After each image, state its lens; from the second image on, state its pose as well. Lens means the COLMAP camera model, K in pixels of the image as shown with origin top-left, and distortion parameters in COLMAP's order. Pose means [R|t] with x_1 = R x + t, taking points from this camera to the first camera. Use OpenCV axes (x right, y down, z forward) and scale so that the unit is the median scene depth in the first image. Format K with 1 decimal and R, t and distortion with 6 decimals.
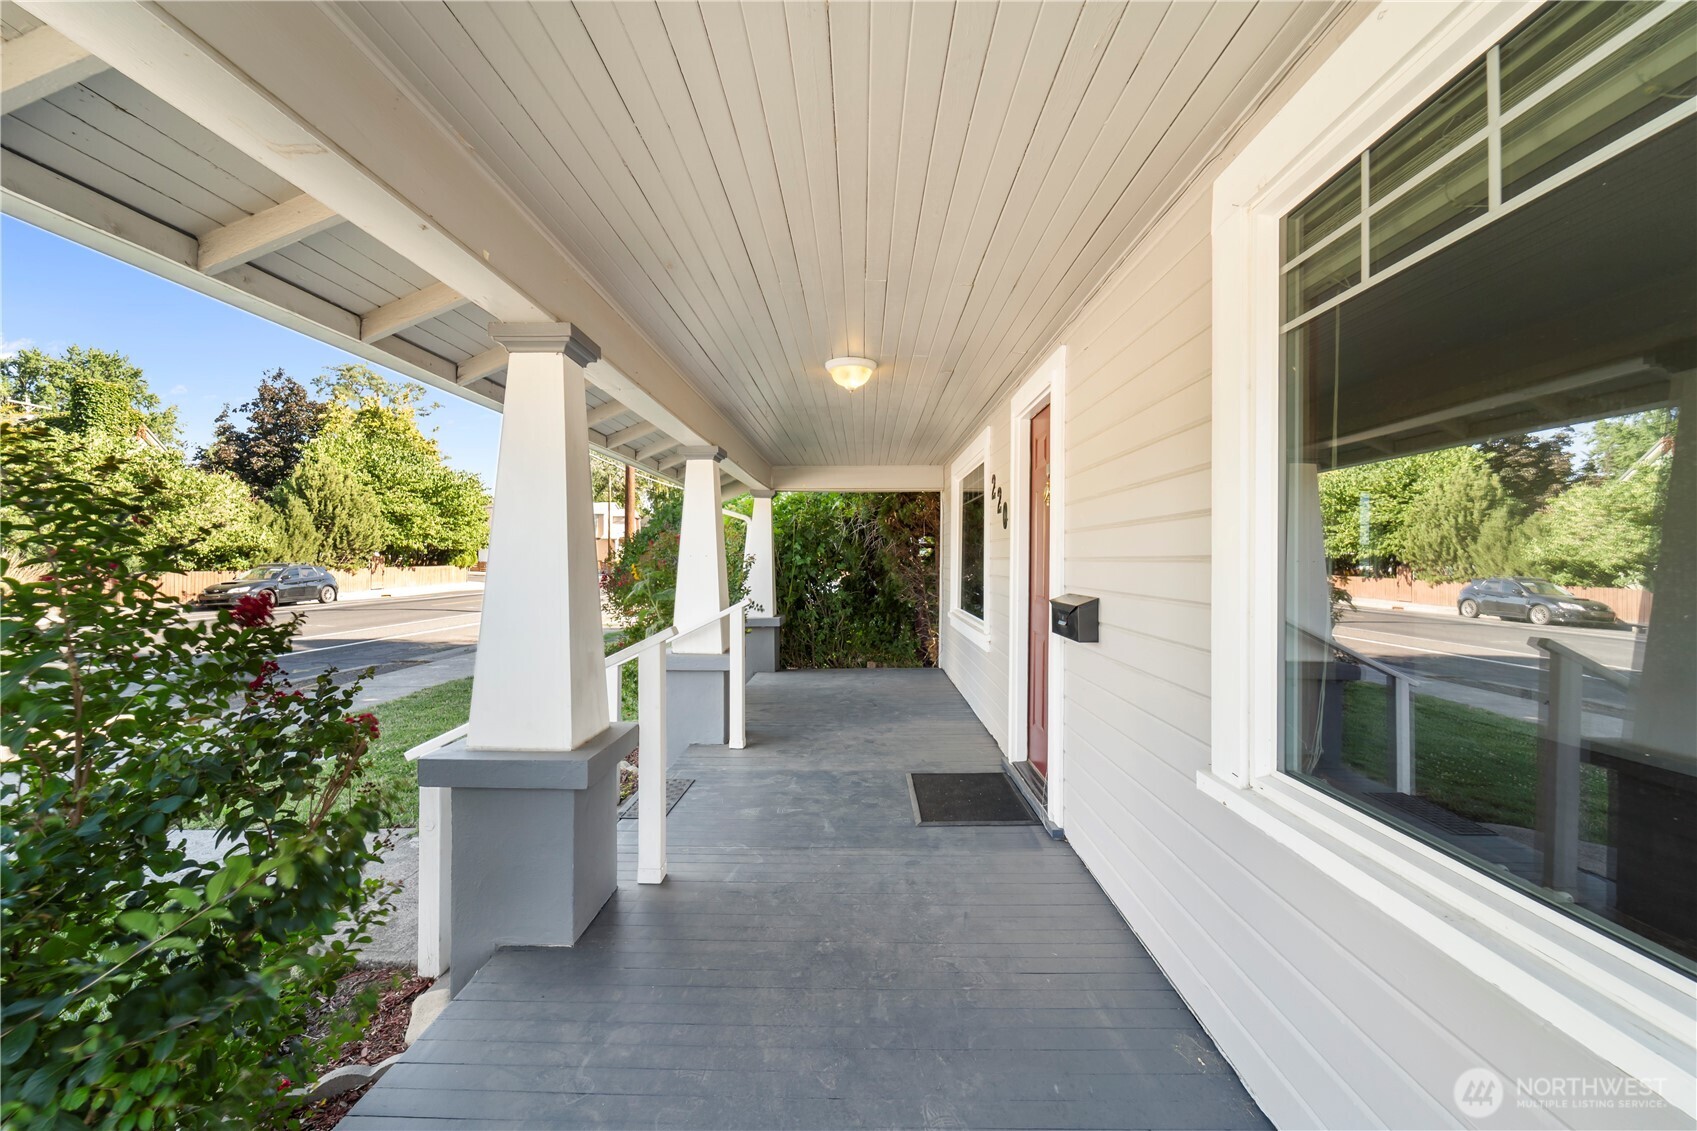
lens RADIAL K [[689.1, 0, 847.5], [0, 689.1, 565.6], [0, 0, 1]] dist [-0.003483, -0.000018]
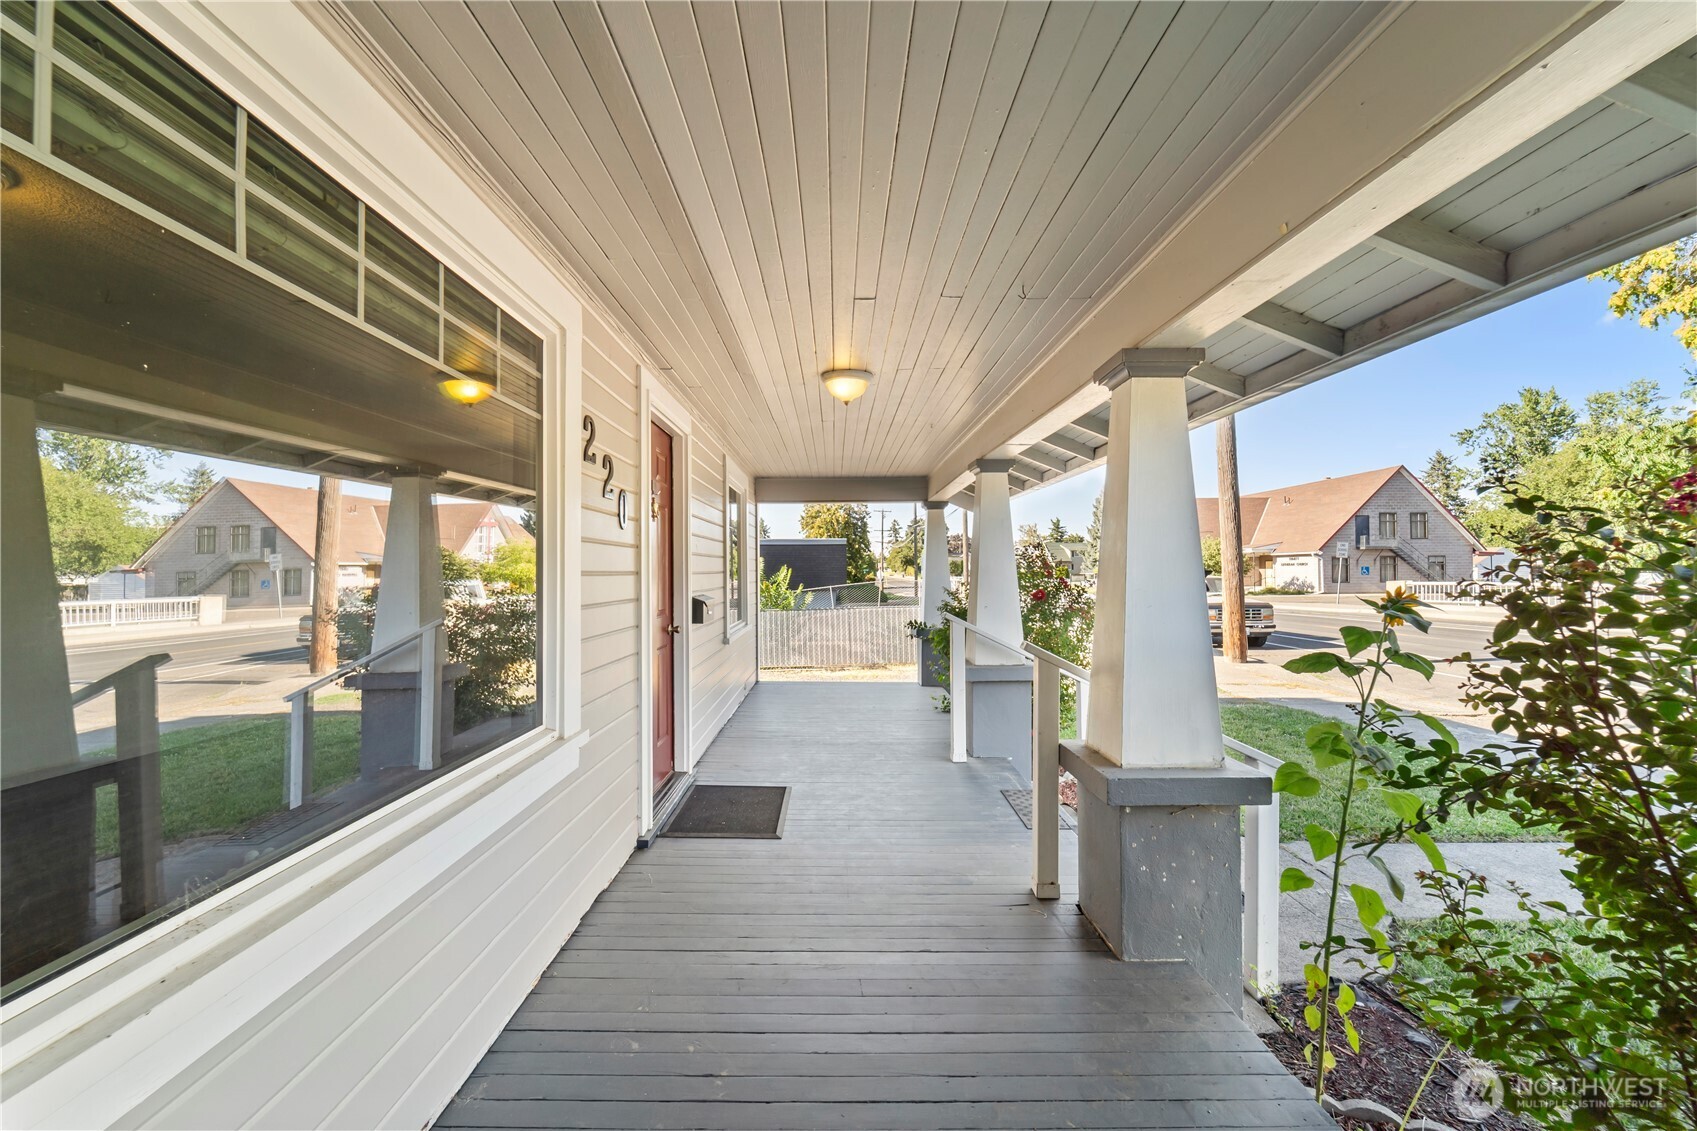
lens RADIAL K [[689.1, 0, 845.4], [0, 689.1, 570.6], [0, 0, 1]] dist [-0.003483, -0.000018]
pose [[-0.999783, 0.019112, -0.008277, 0.019903], [0.019195, 0.999765, -0.010117, -0.001911], [0.008082, -0.010273, -0.999915, 1.949906]]
